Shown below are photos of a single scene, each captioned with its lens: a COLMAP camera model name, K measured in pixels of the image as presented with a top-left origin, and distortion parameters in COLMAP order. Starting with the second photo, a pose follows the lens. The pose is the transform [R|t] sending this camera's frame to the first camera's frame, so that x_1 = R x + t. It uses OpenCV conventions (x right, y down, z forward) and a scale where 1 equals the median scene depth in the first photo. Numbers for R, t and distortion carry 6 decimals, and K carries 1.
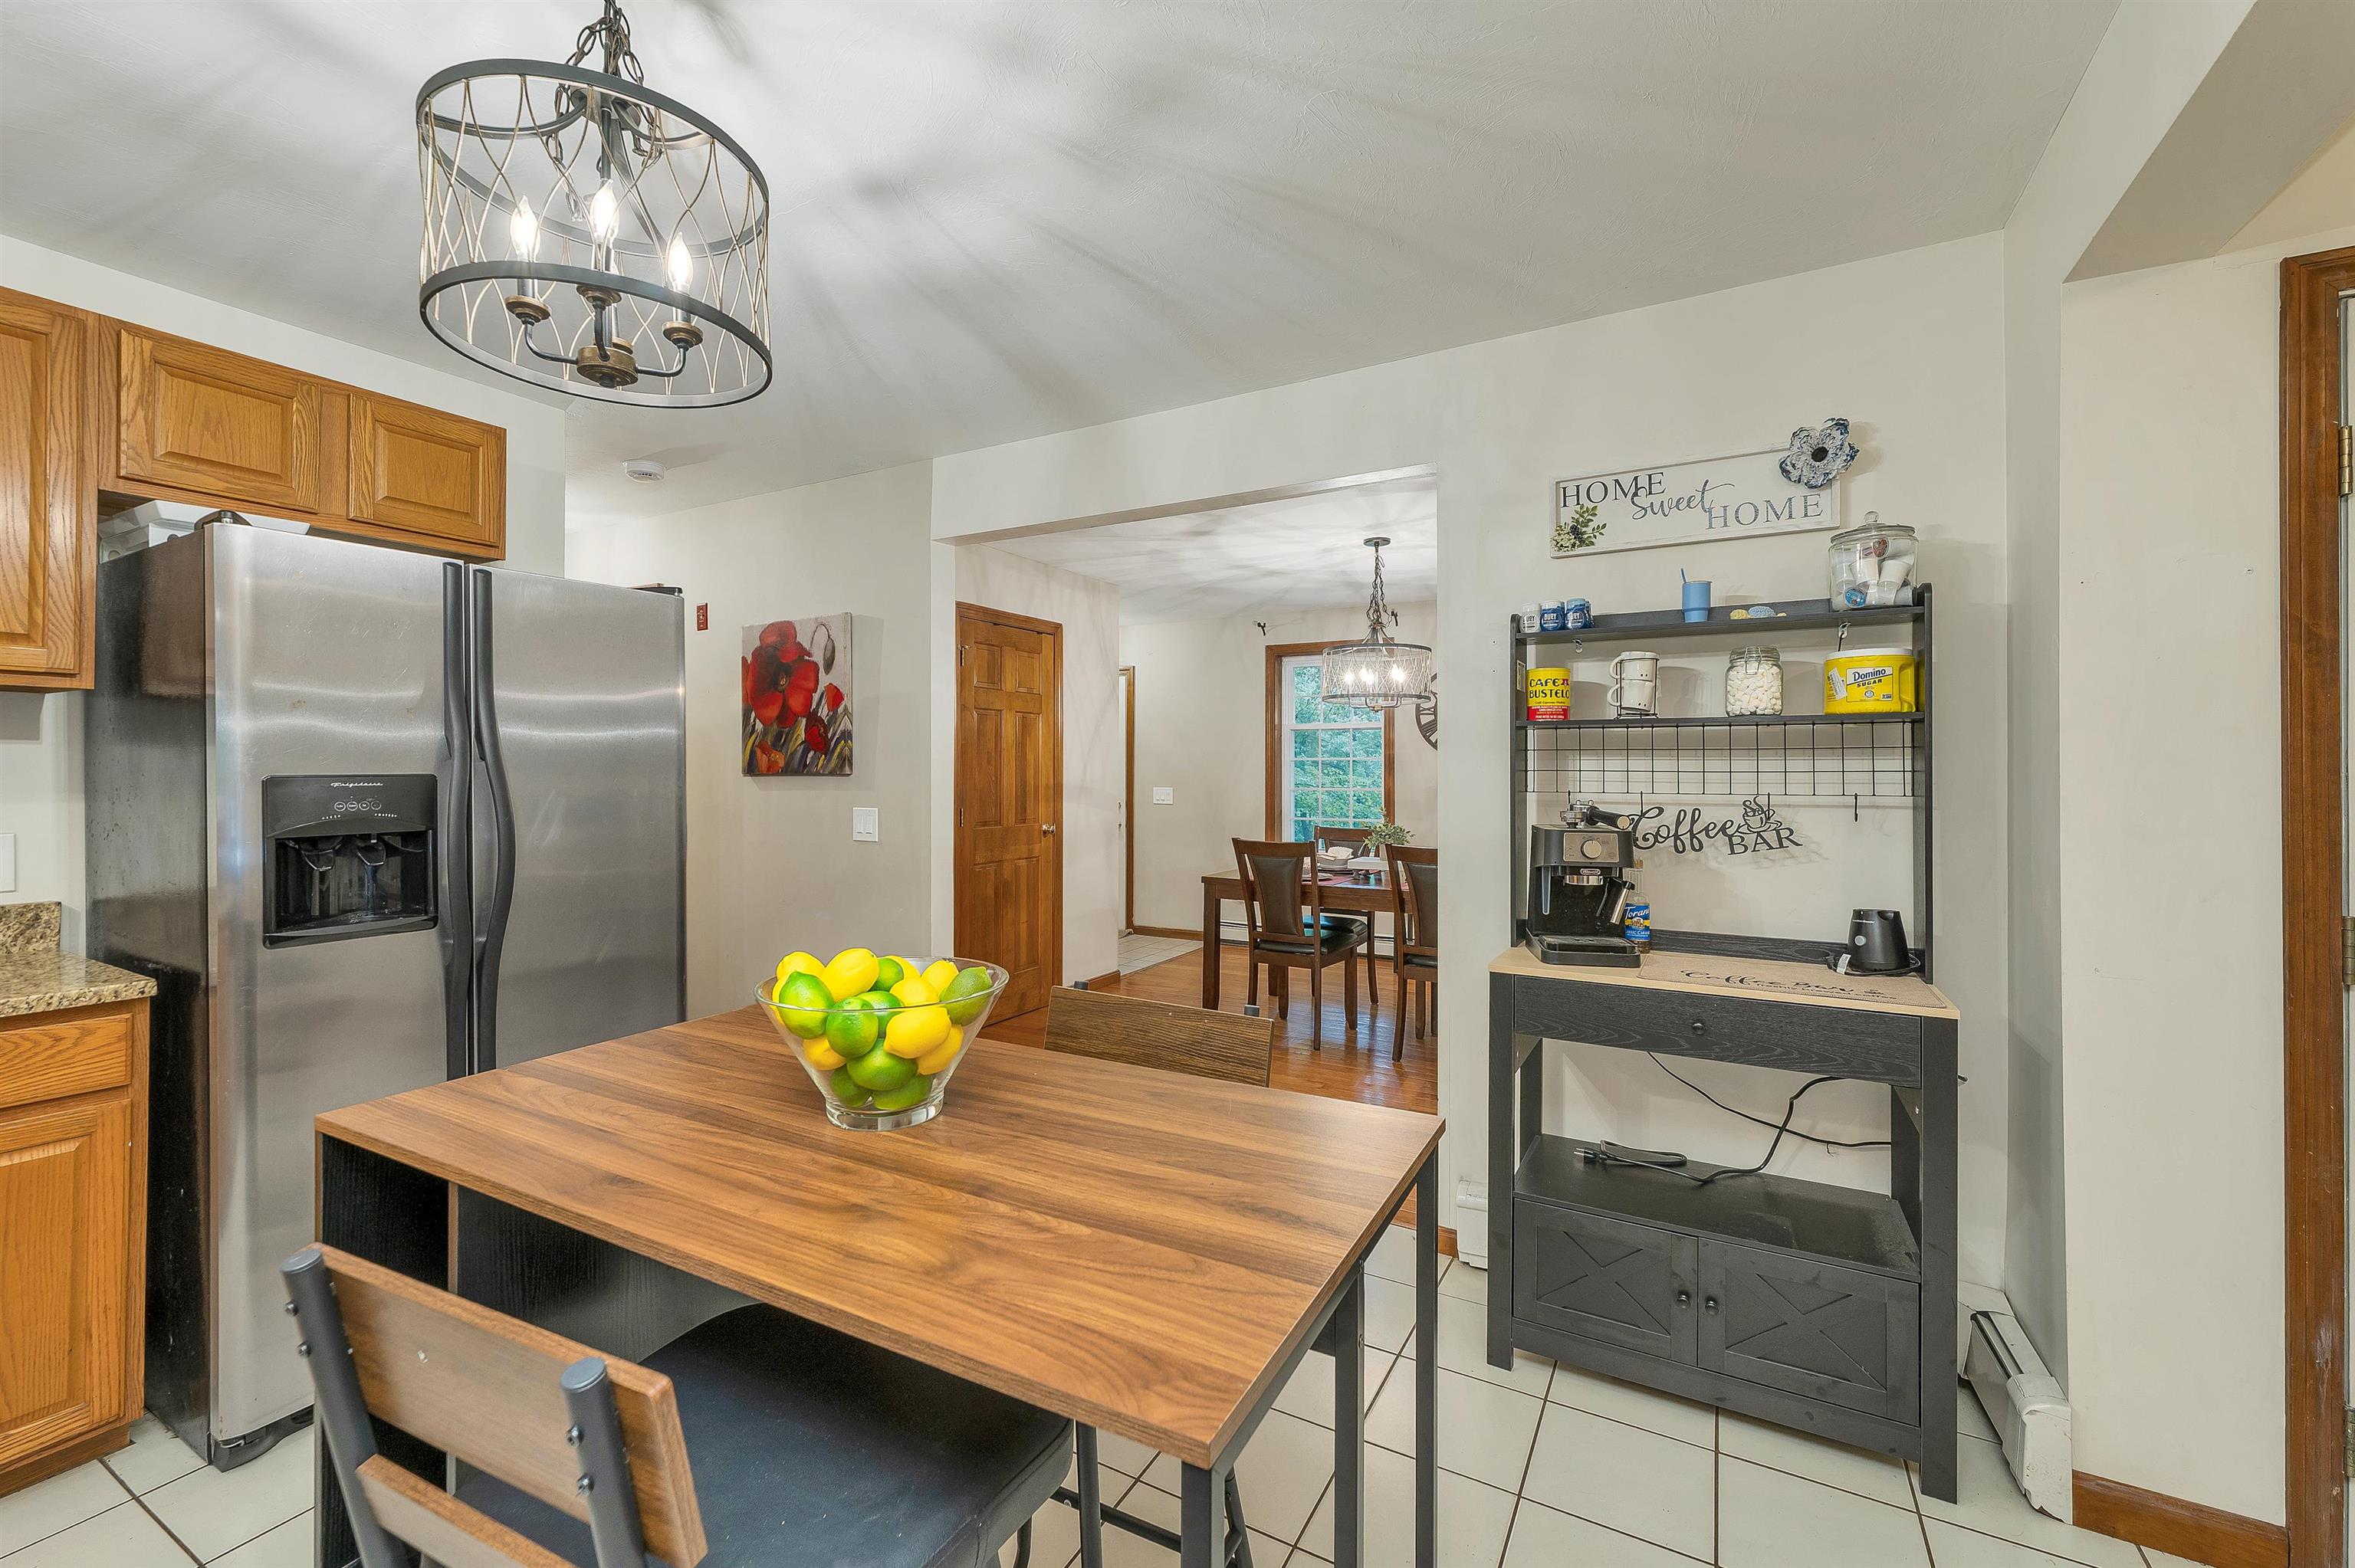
lens RADIAL K [[957.0, 0, 1179.4], [0, 957.0, 773.5], [0, 0, 1]] dist [-0.000714, -0.000043]
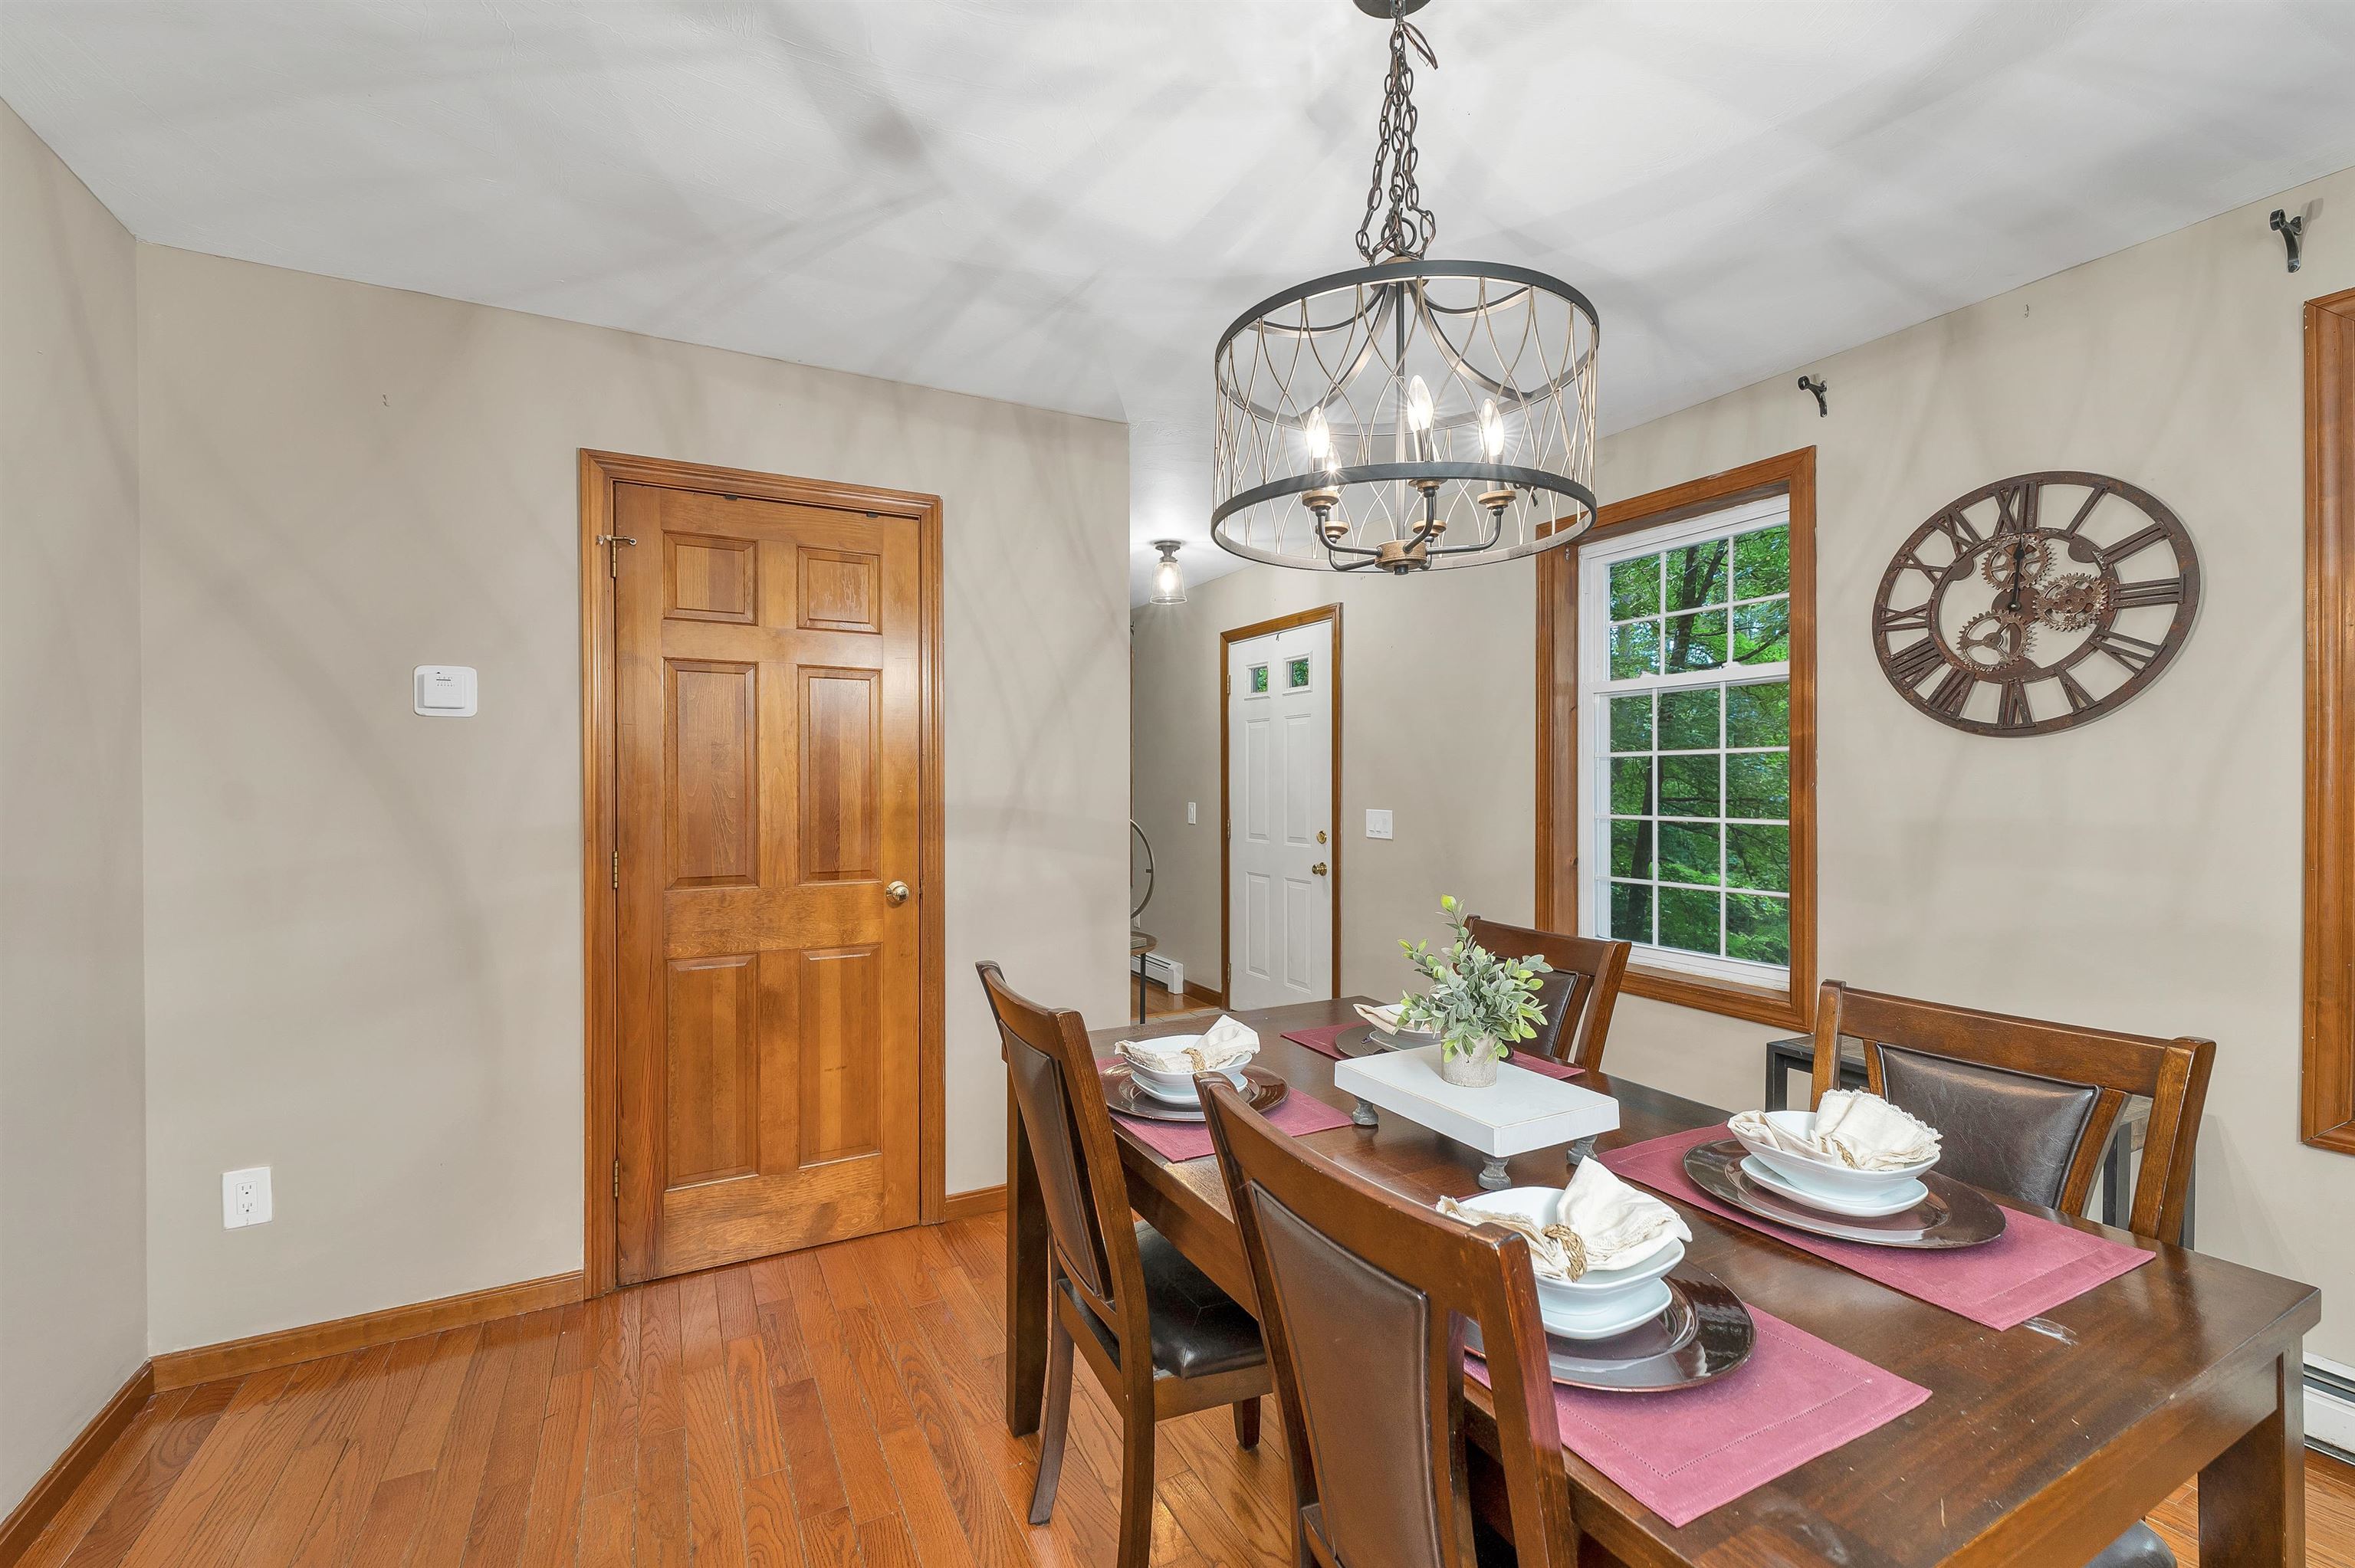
lens RADIAL K [[967.9, 0, 1168.2], [0, 967.9, 788.9], [0, 0, 1]] dist [0.003273, 0.000057]
pose [[0.837598, 0.002380, -0.546283, 0.371403], [-0.001263, 0.999996, 0.002420, 0.001083], [0.546286, -0.001337, 0.837597, 0.870927]]
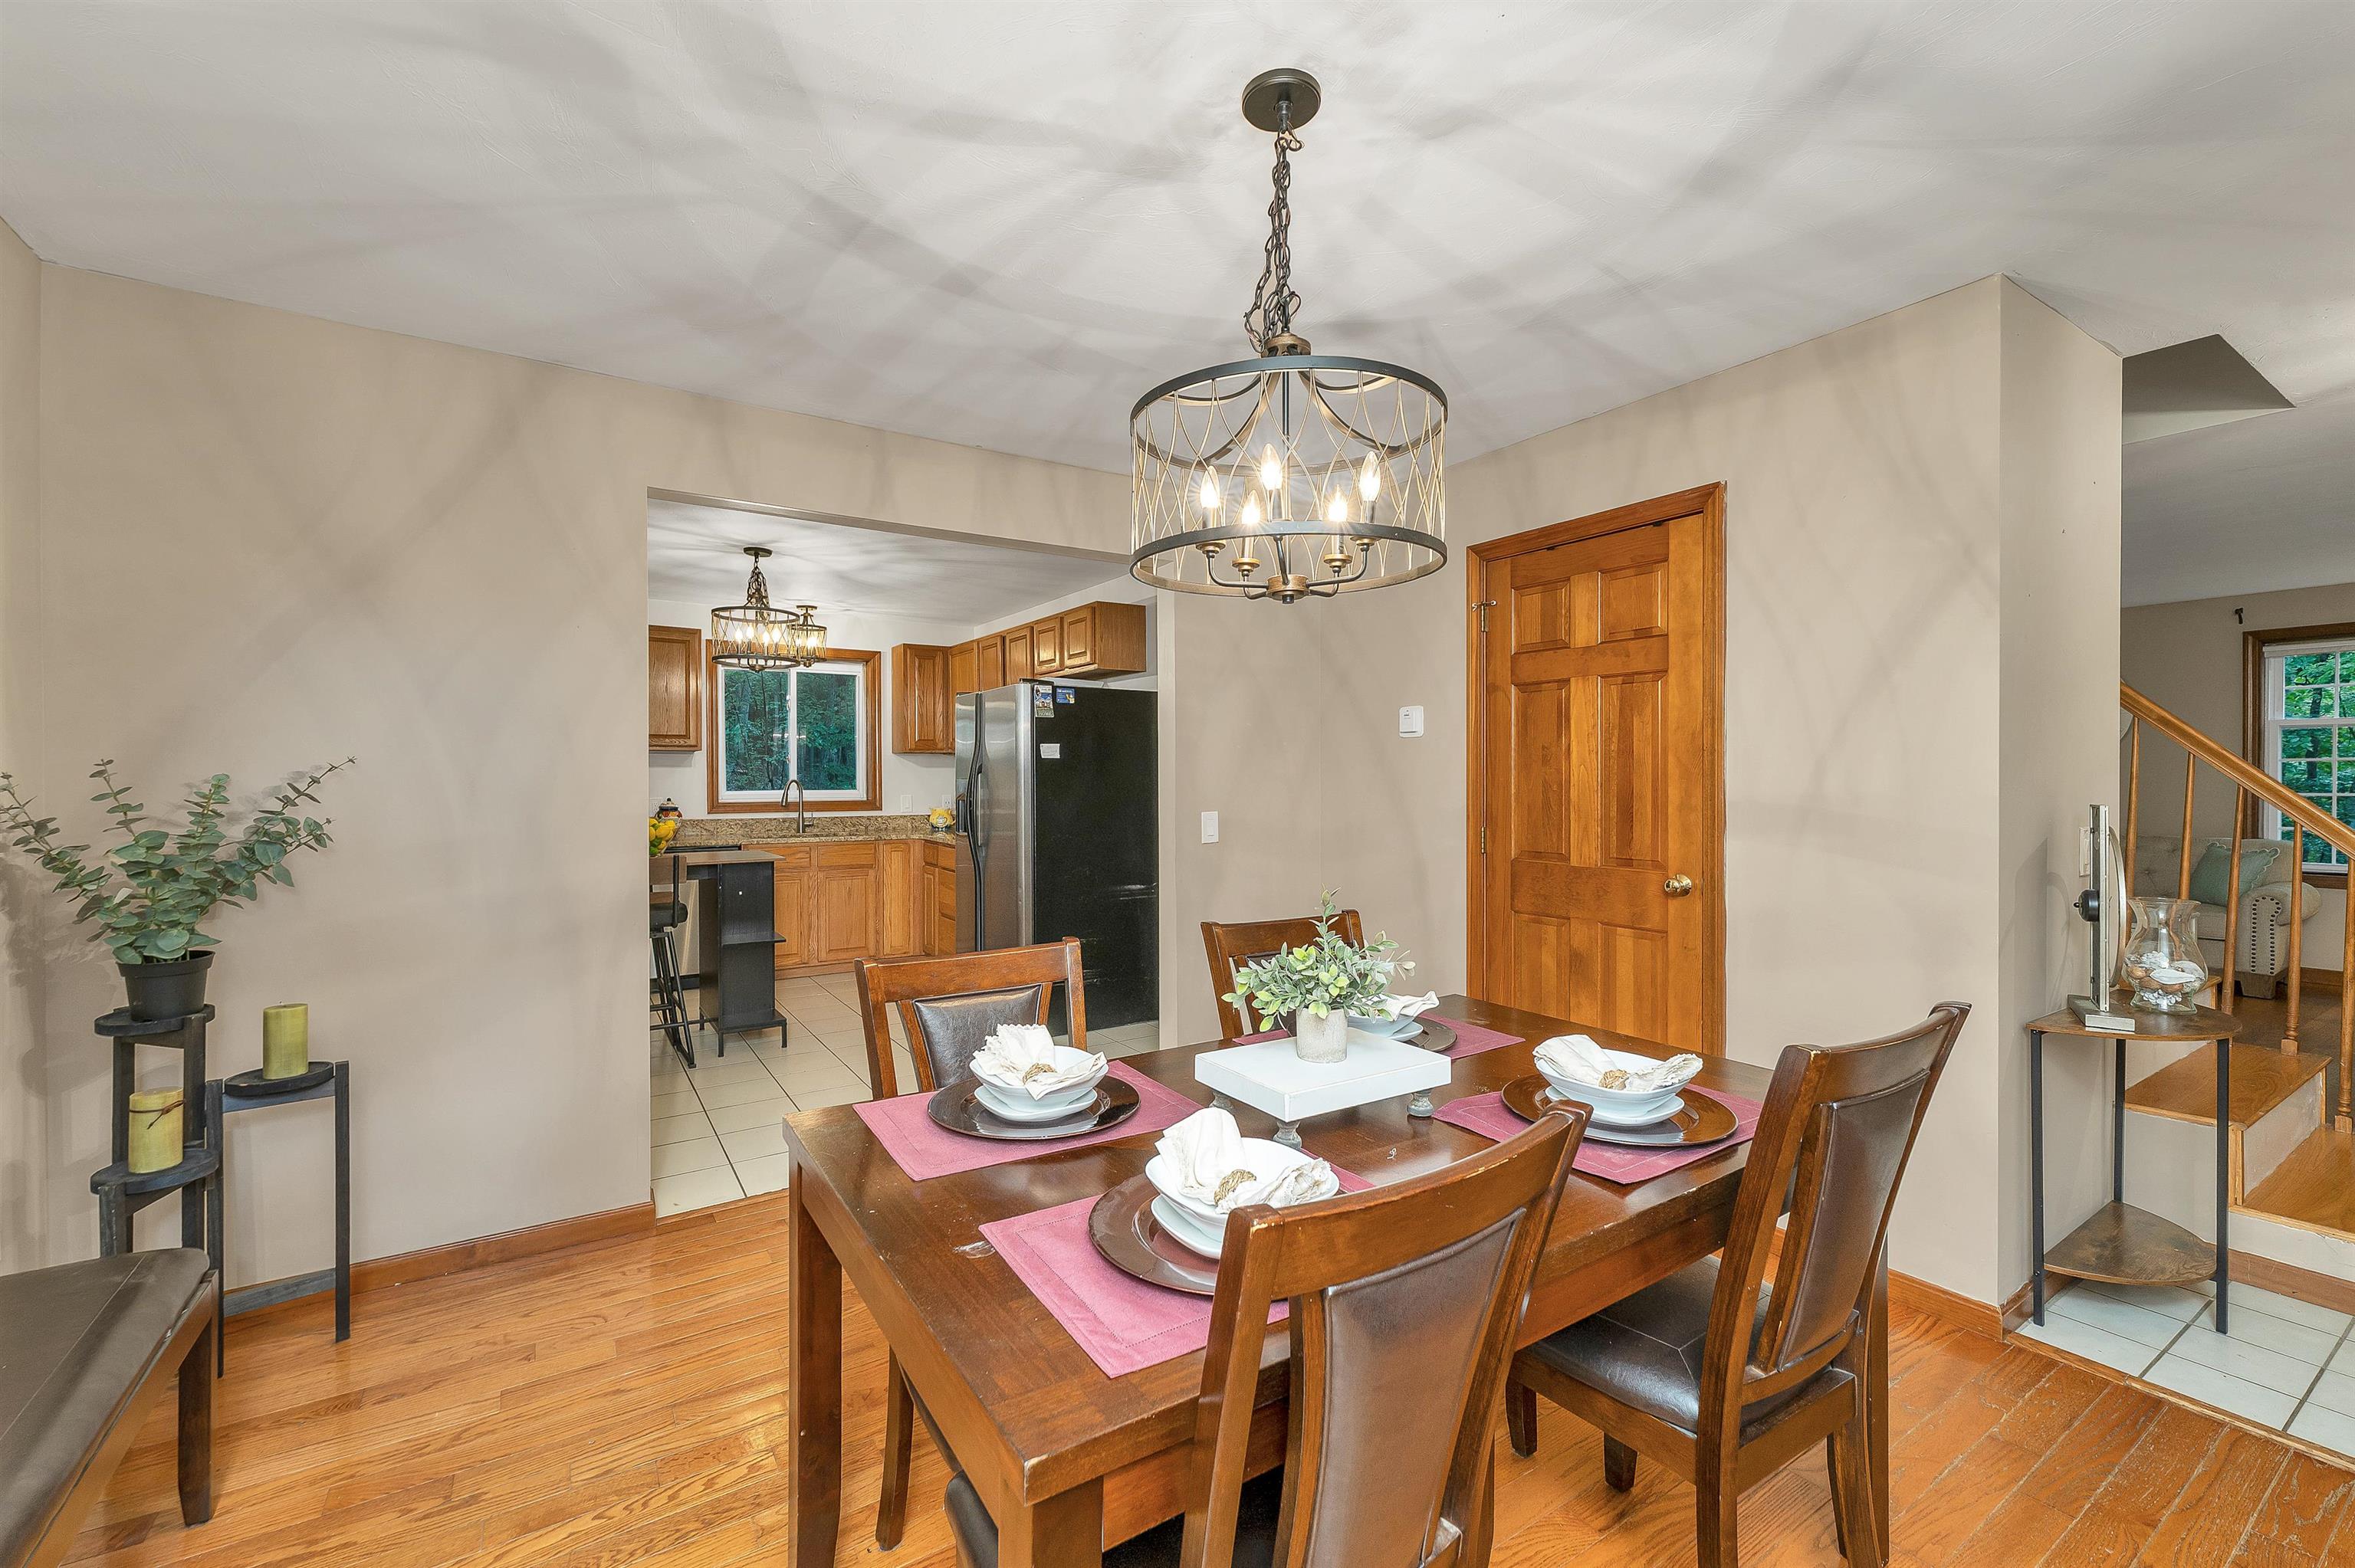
lens RADIAL K [[967.9, 0, 1168.2], [0, 967.9, 788.9], [0, 0, 1]] dist [0.003273, 0.000057]
pose [[-0.470549, 0.011155, -0.882303, 0.640758], [-0.000784, 0.999914, 0.013060, -0.002733], [0.882373, 0.006837, -0.470500, 1.364714]]
